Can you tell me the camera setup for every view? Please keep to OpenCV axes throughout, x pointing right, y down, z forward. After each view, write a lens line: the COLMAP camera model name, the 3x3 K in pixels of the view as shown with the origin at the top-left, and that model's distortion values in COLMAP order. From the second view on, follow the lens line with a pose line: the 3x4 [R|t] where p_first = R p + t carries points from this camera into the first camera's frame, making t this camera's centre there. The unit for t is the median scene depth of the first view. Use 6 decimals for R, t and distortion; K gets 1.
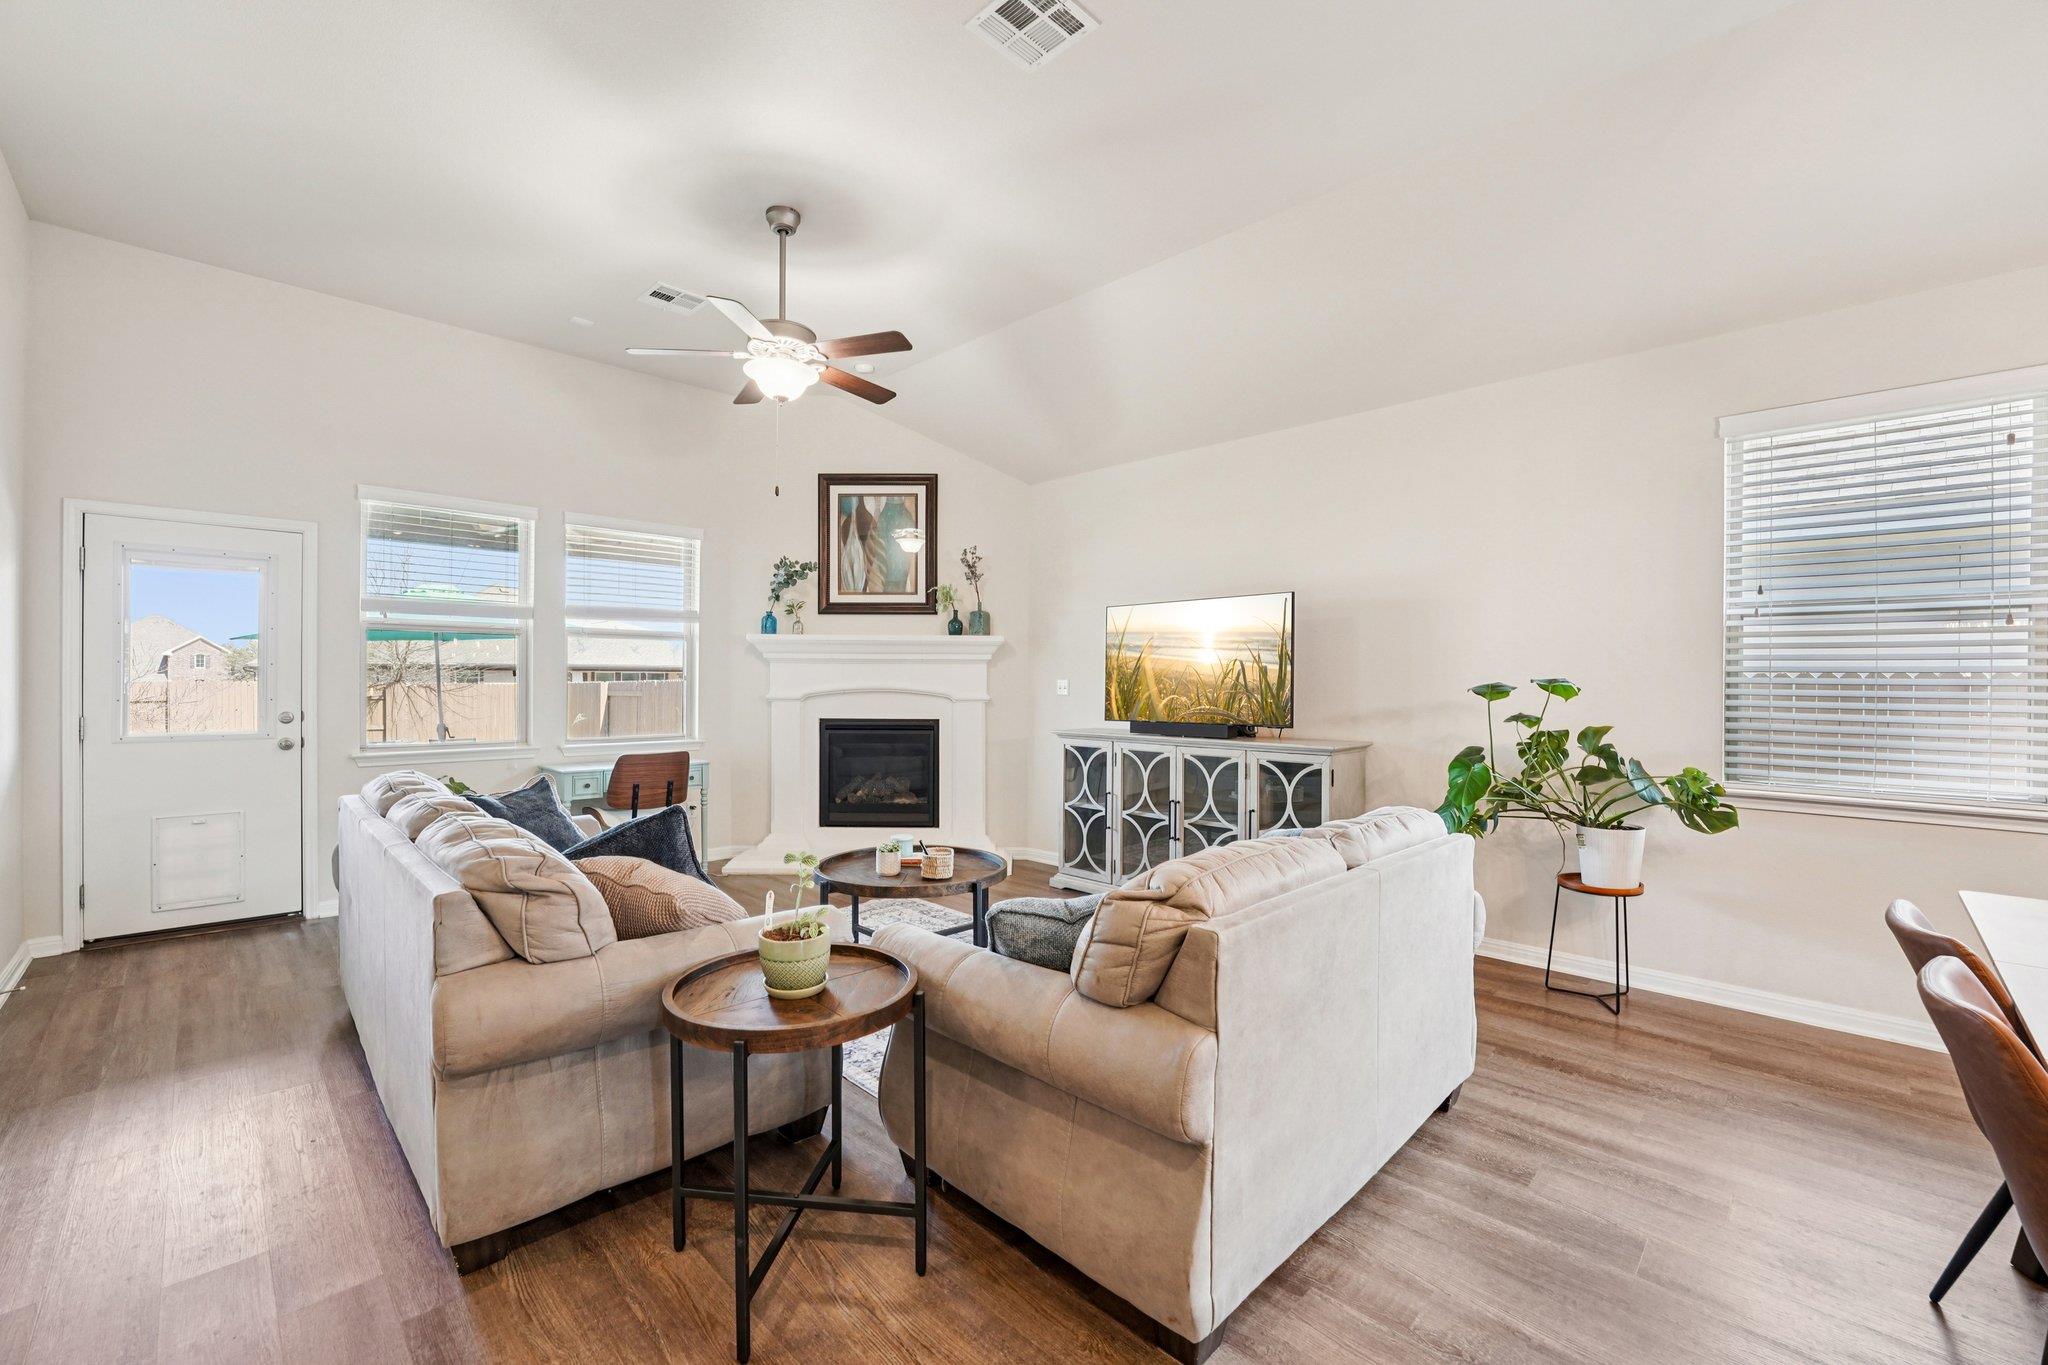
lens RADIAL K [[838.1, 0, 1003.0], [0, 838.1, 681.2], [0, 0, 1]] dist [-0.027253, 0.003081]
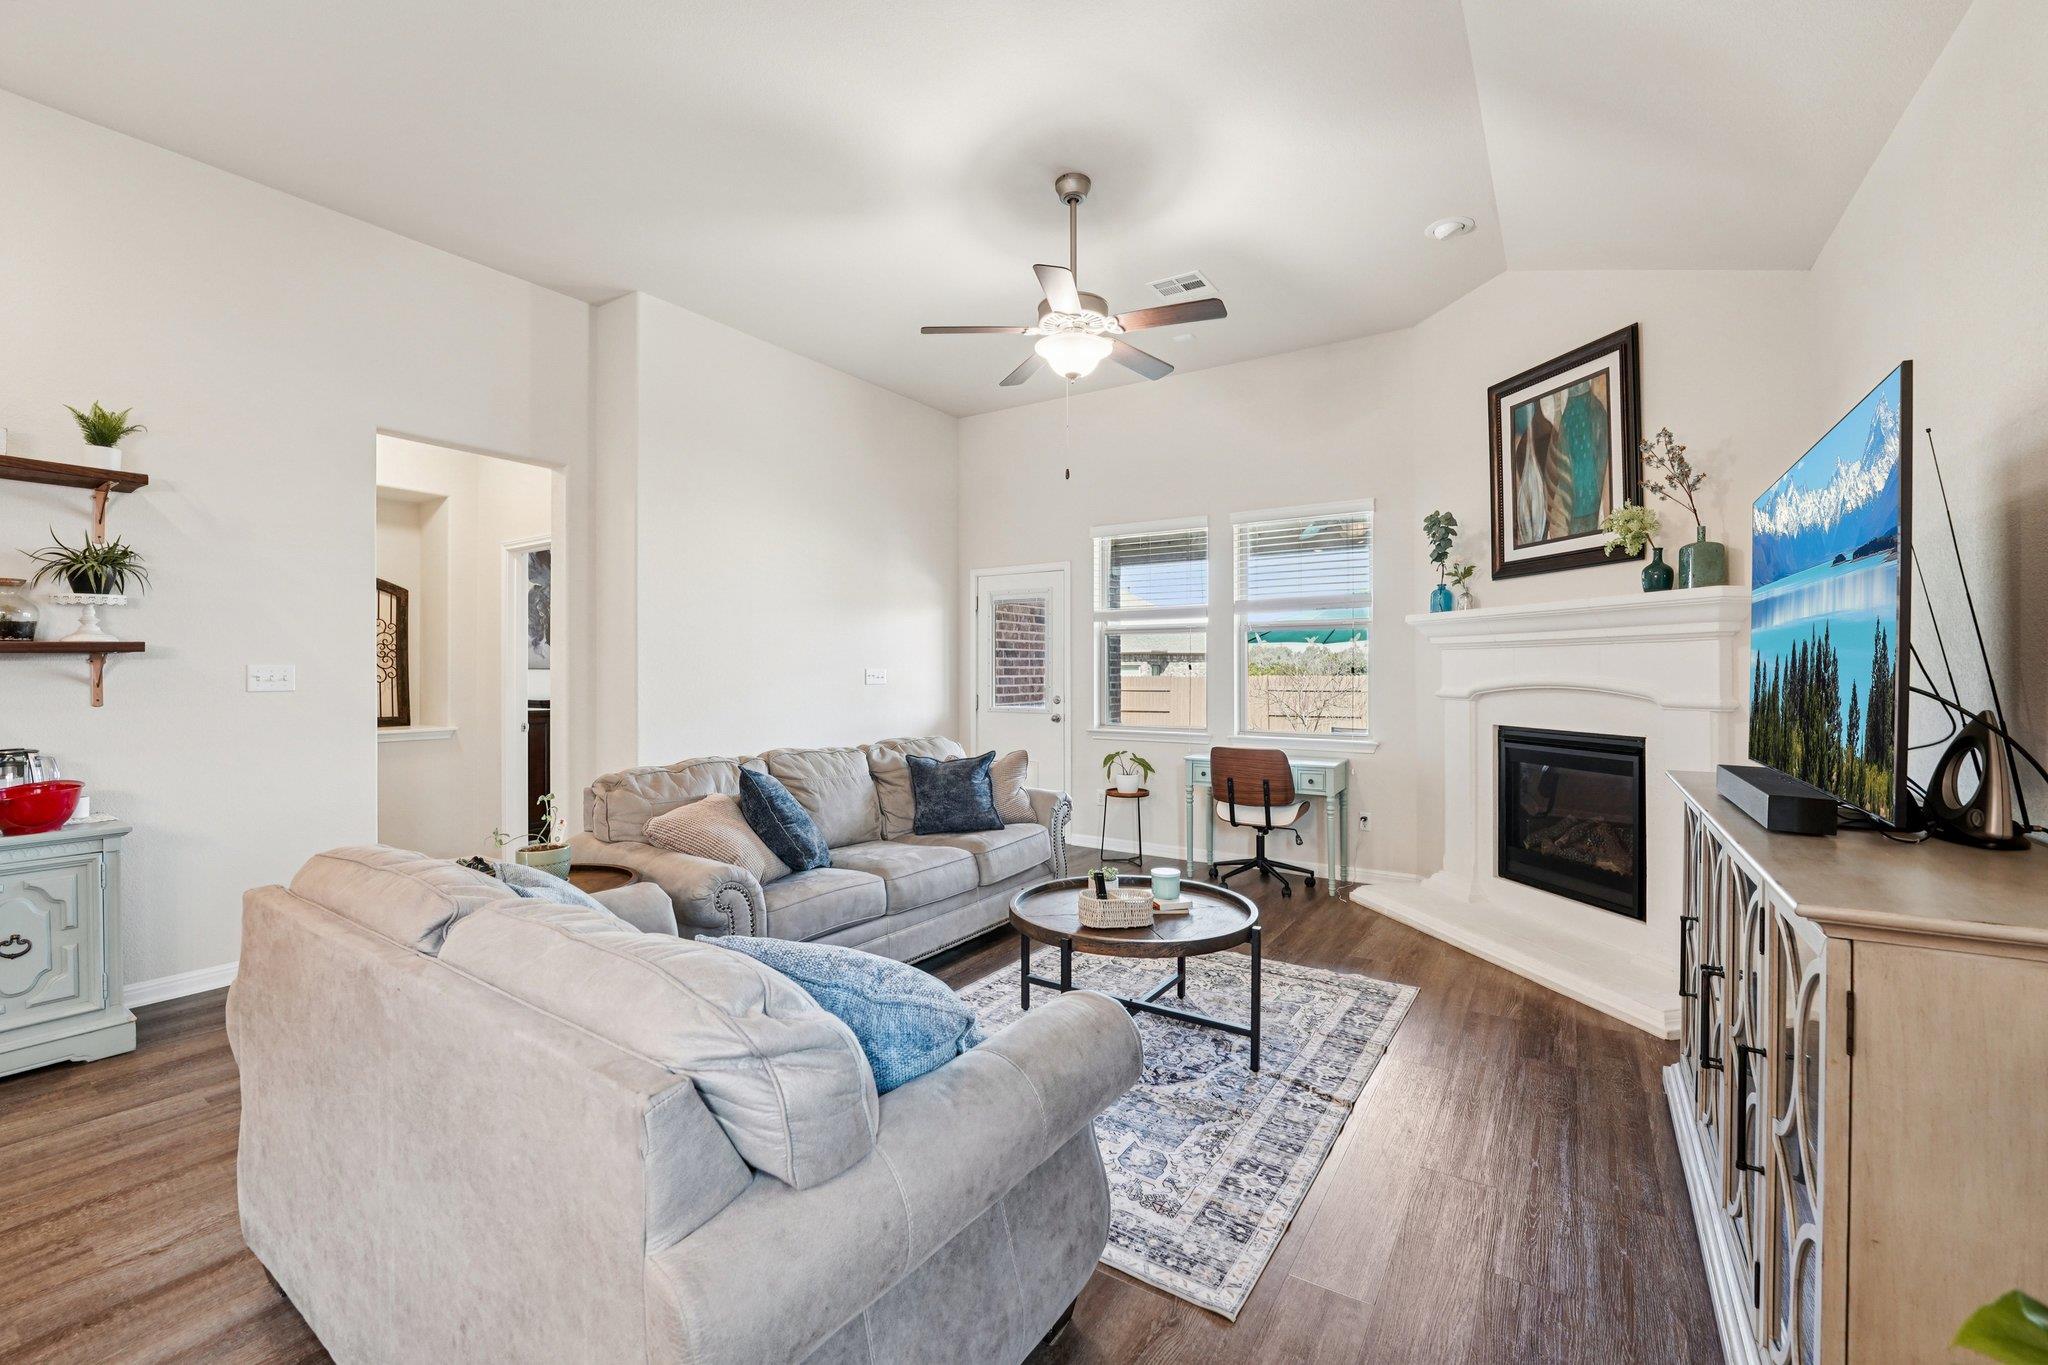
lens RADIAL K [[838.1, 0, 1037.0], [0, 838.1, 666.4], [0, 0, 1]] dist [-0.027253, 0.003081]
pose [[0.219797, -0.011823, -0.975474, 0.405989], [0.002141, 0.999930, -0.011637, 0.001980], [0.975543, 0.000469, 0.219807, 0.470256]]
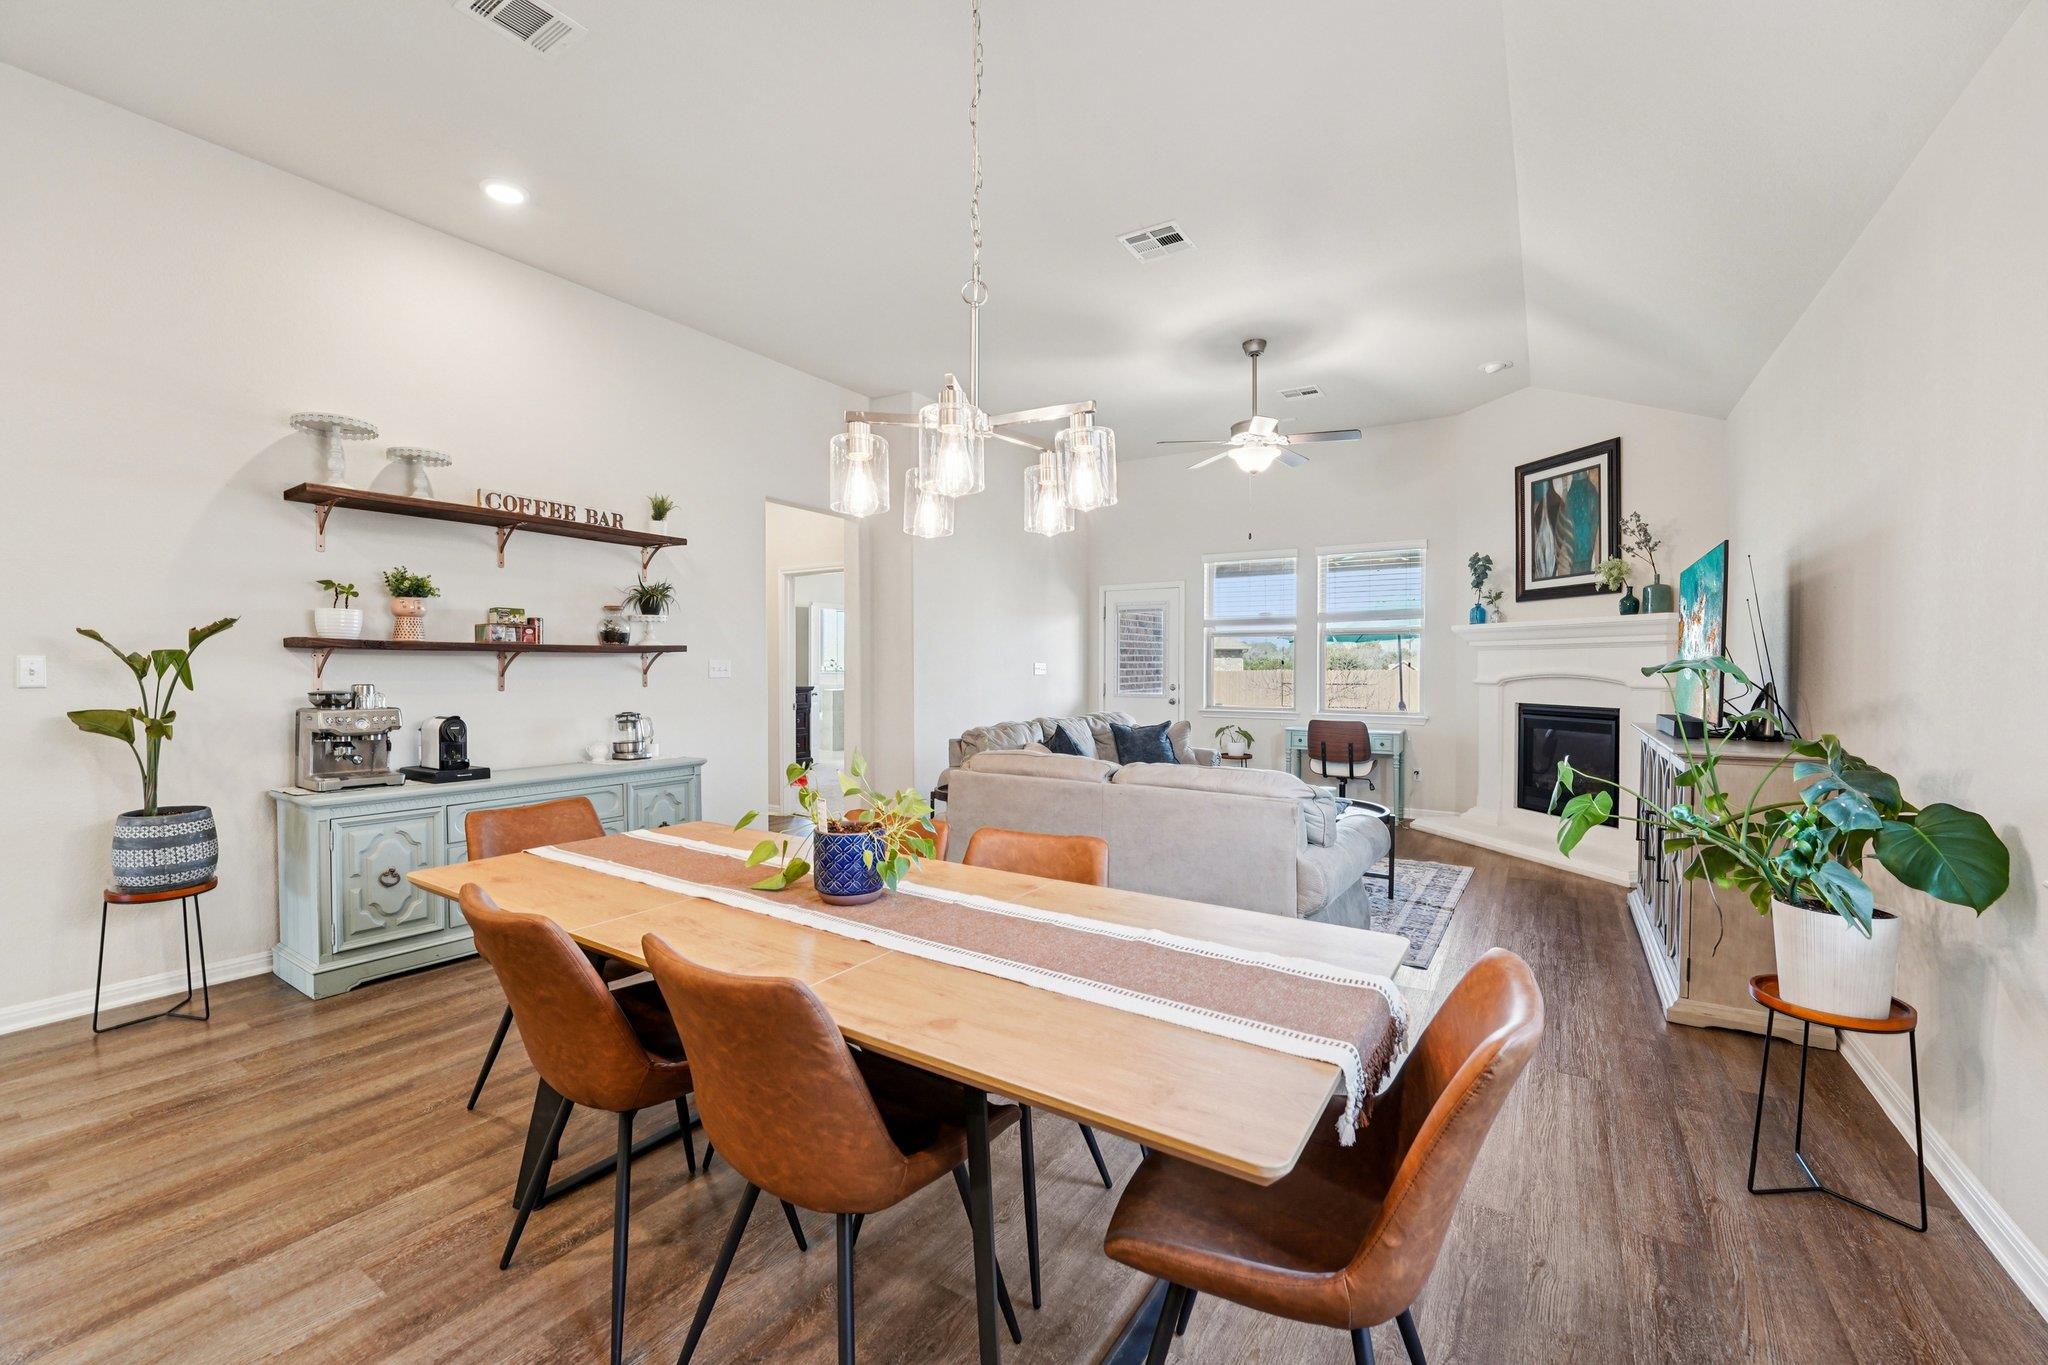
lens RADIAL K [[838.1, 0, 1028.4], [0, 838.1, 679.7], [0, 0, 1]] dist [-0.027253, 0.003081]
pose [[0.230662, 0.010123, -0.972981, 0.663943], [0.000665, 0.999944, 0.010561, 0.004998], [0.973034, -0.003083, 0.230642, 0.176595]]
